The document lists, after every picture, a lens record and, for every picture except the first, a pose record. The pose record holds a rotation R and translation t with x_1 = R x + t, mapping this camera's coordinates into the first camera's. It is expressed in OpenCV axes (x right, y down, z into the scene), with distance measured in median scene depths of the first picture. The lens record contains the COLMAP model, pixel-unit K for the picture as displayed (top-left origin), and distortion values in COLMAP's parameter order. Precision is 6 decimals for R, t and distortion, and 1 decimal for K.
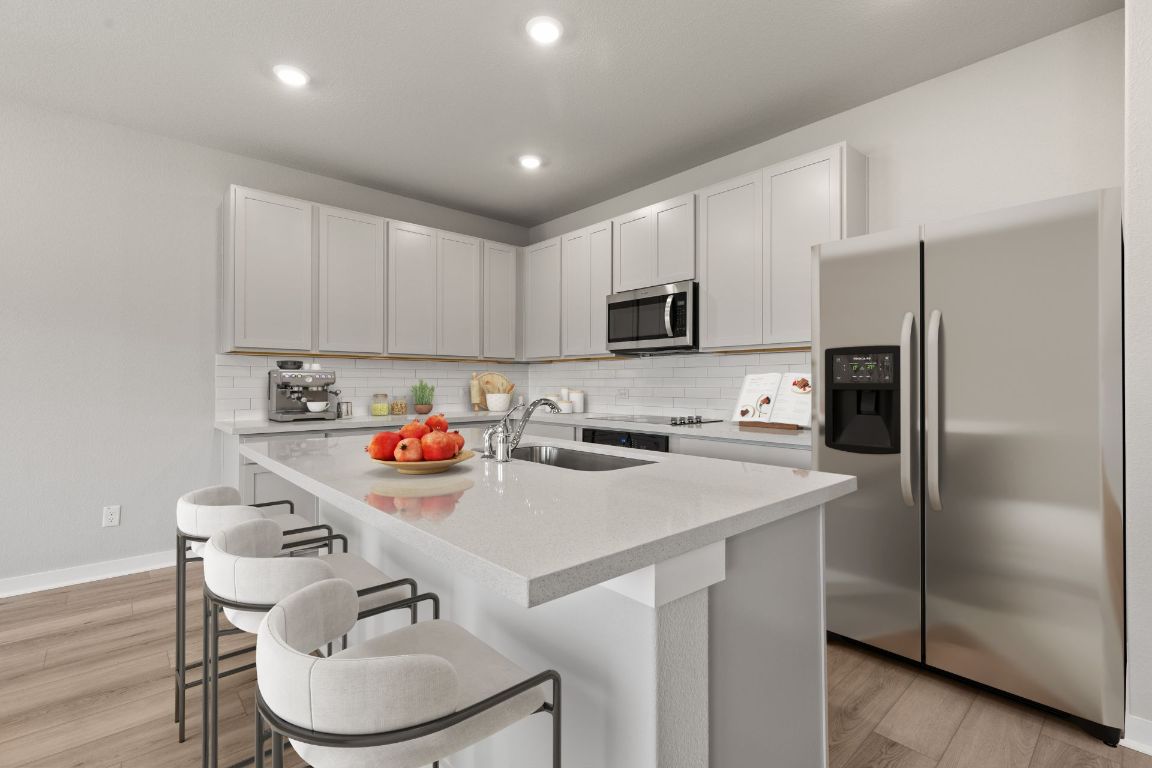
lens RADIAL K [[516.8, 0, 578.8], [0, 516.8, 382.8], [0, 0, 1]] dist [-0.001211, 0.000252]
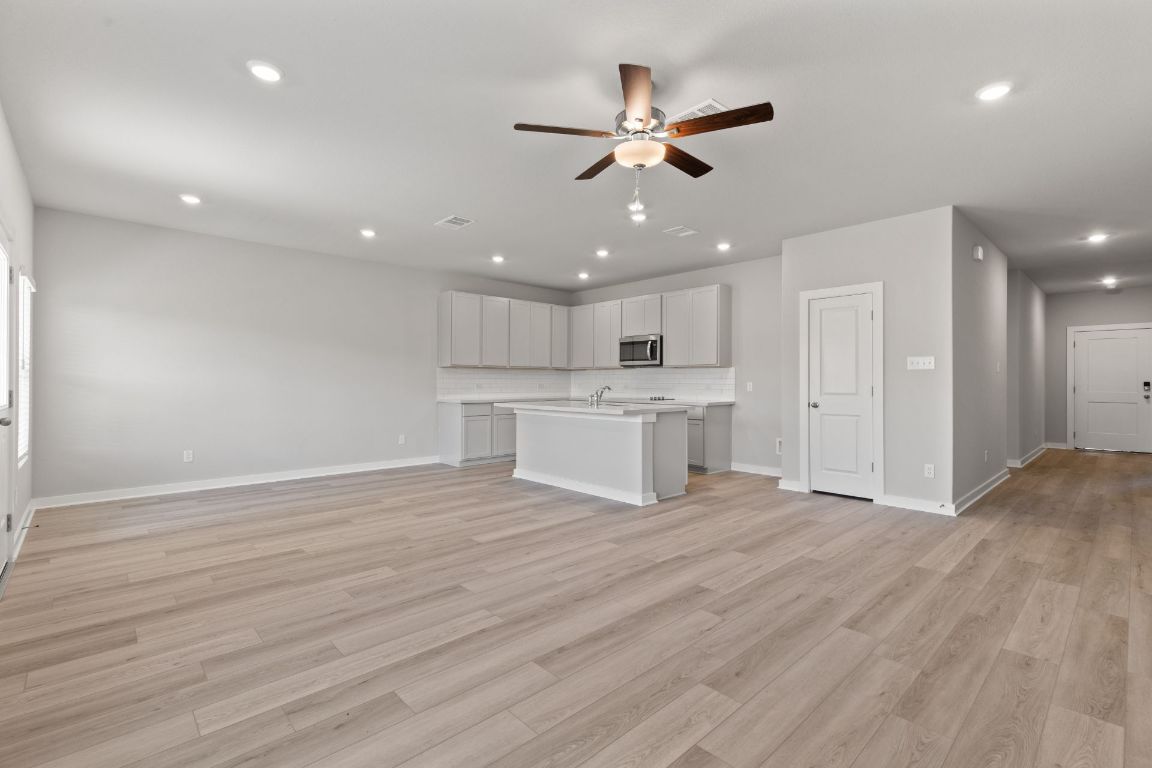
lens RADIAL K [[516.8, 0, 574.5], [0, 516.8, 379.5], [0, 0, 1]] dist [-0.001211, 0.000252]
pose [[0.999934, 0.002511, 0.011199, -0.159589], [-0.002474, 0.999991, -0.003360, 0.000341], [-0.011208, 0.003332, 0.999932, -1.137457]]
